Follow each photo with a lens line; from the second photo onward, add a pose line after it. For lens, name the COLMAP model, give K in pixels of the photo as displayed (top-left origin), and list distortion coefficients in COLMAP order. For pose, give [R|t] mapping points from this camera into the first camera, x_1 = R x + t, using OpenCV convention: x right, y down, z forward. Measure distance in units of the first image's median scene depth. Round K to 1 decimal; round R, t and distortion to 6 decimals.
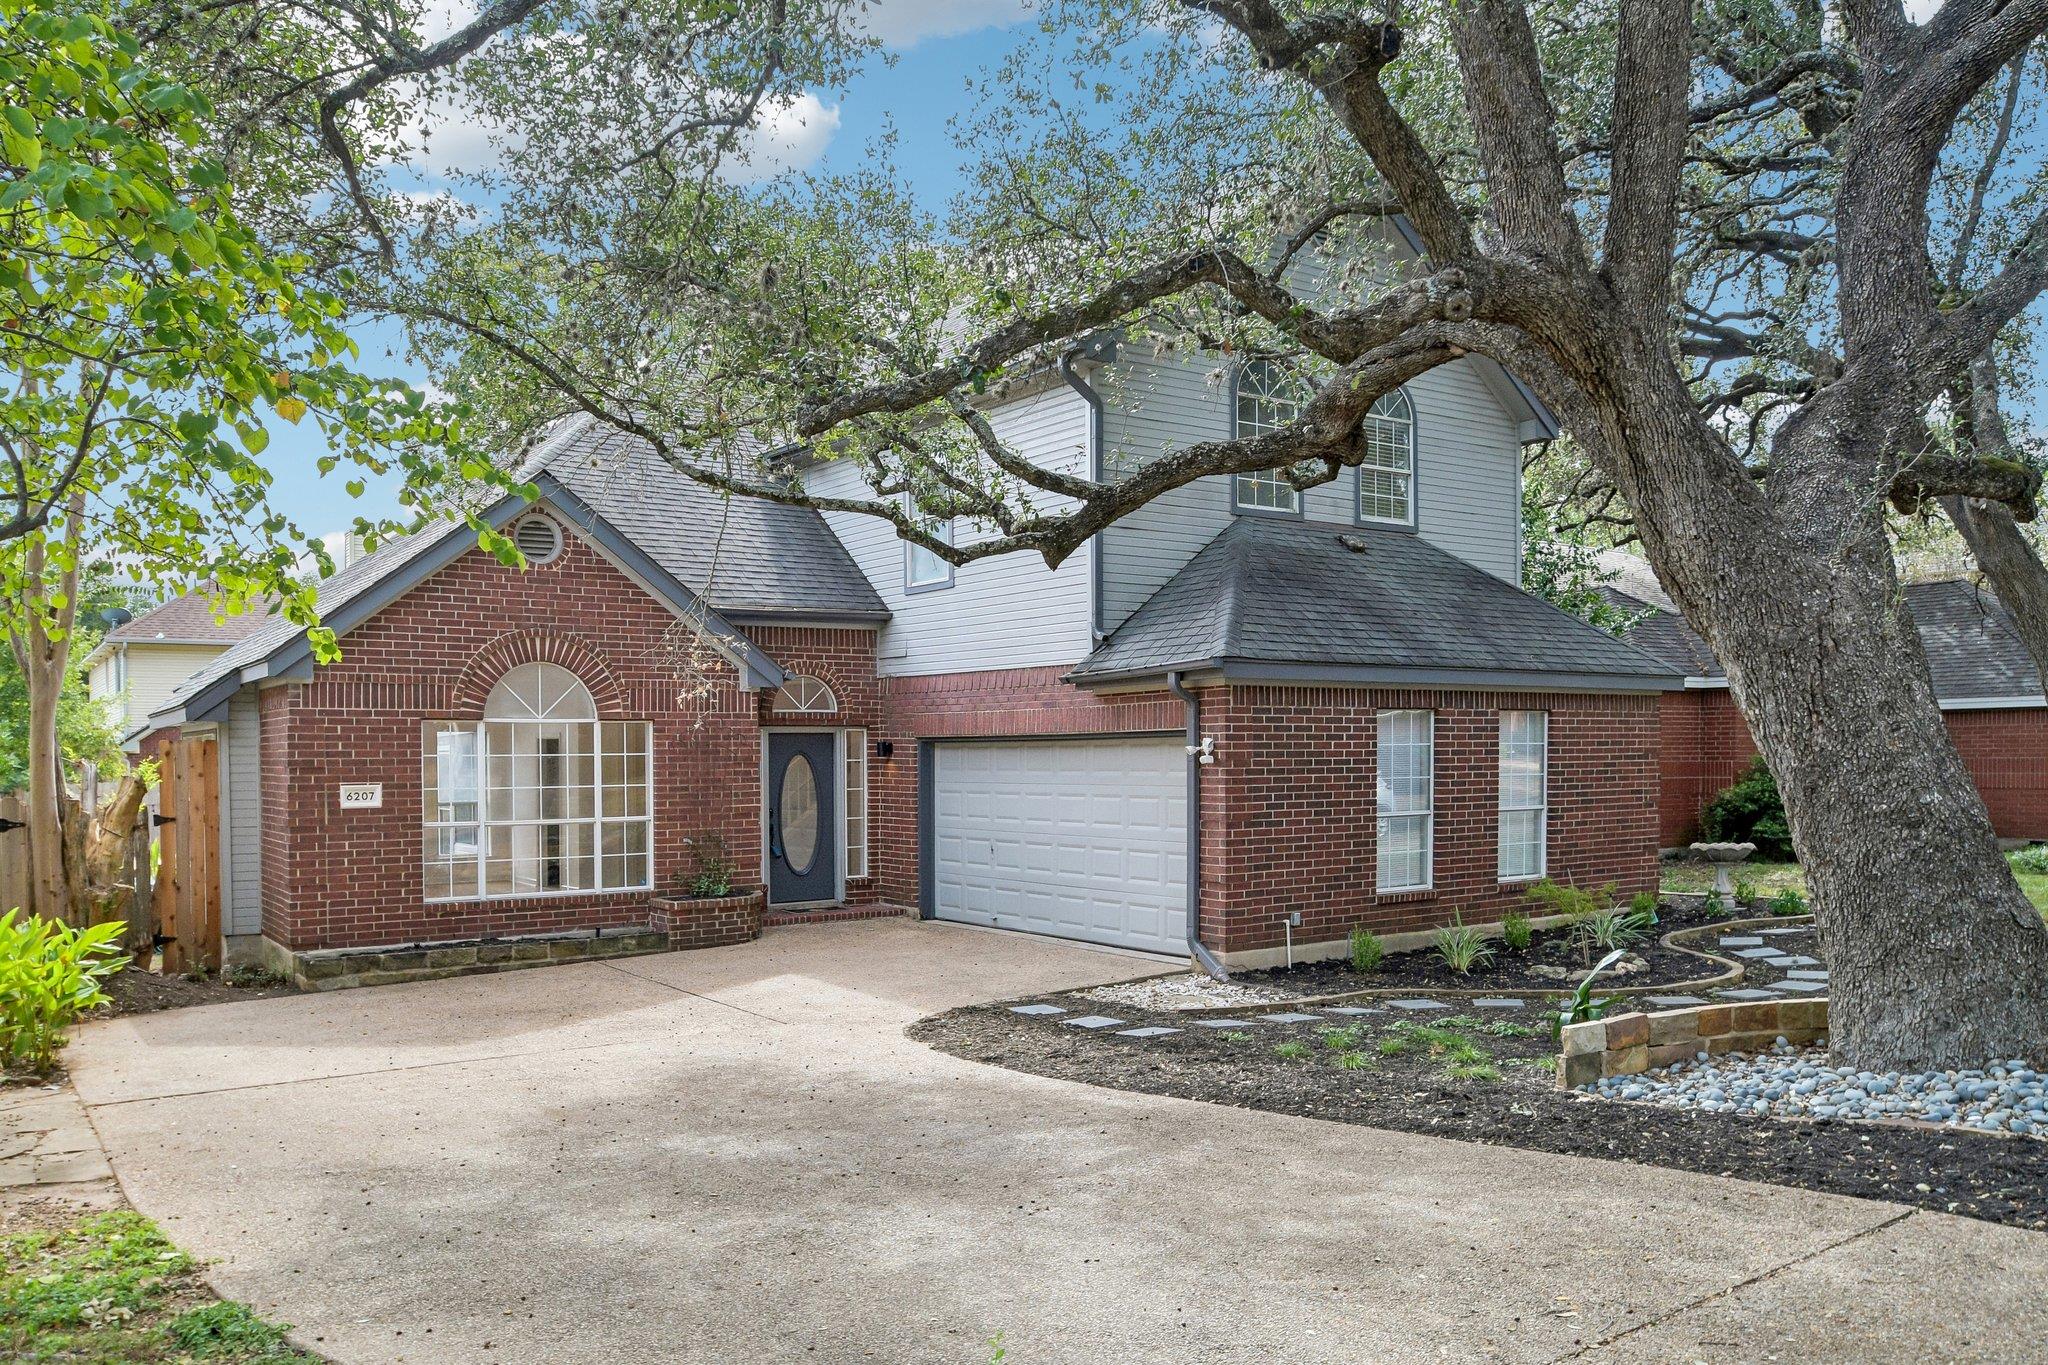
lens RADIAL K [[1570.4, 0, 1026.1], [0, 1570.4, 827.7], [0, 0, 1]] dist [-0.117184, -0.004278]
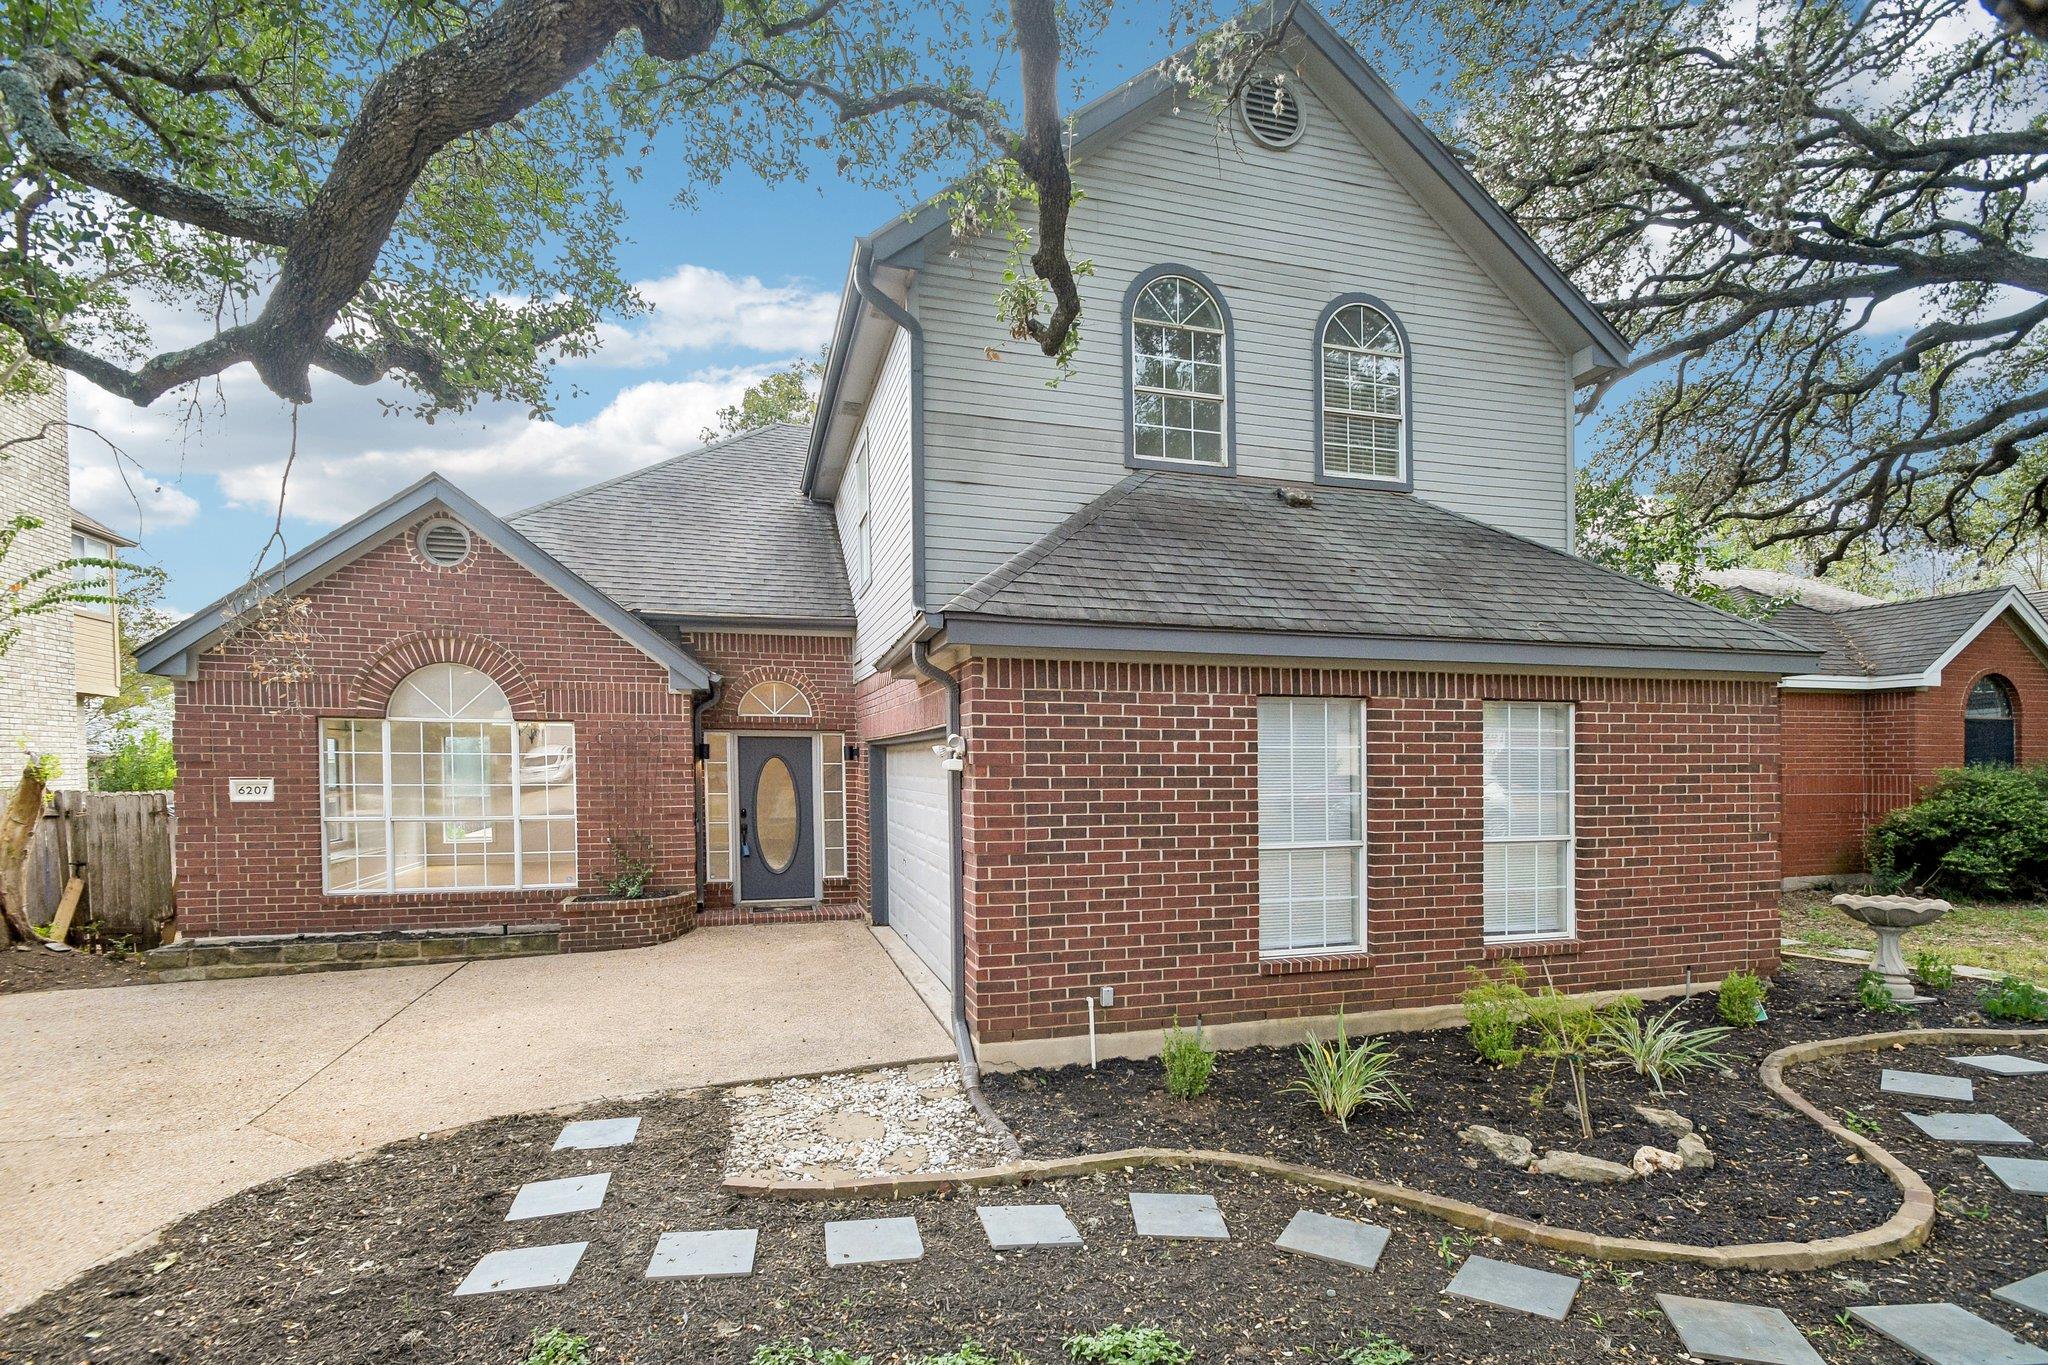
lens RADIAL K [[953.1, 0, 1018.2], [0, 953.1, 750.9], [0, 0, 1]] dist [-0.001572, -0.016744]
pose [[0.945707, 0.006398, -0.324958, 0.249960], [-0.025823, 0.998125, -0.055499, -0.023671], [0.323993, 0.060877, 0.944099, 0.533818]]
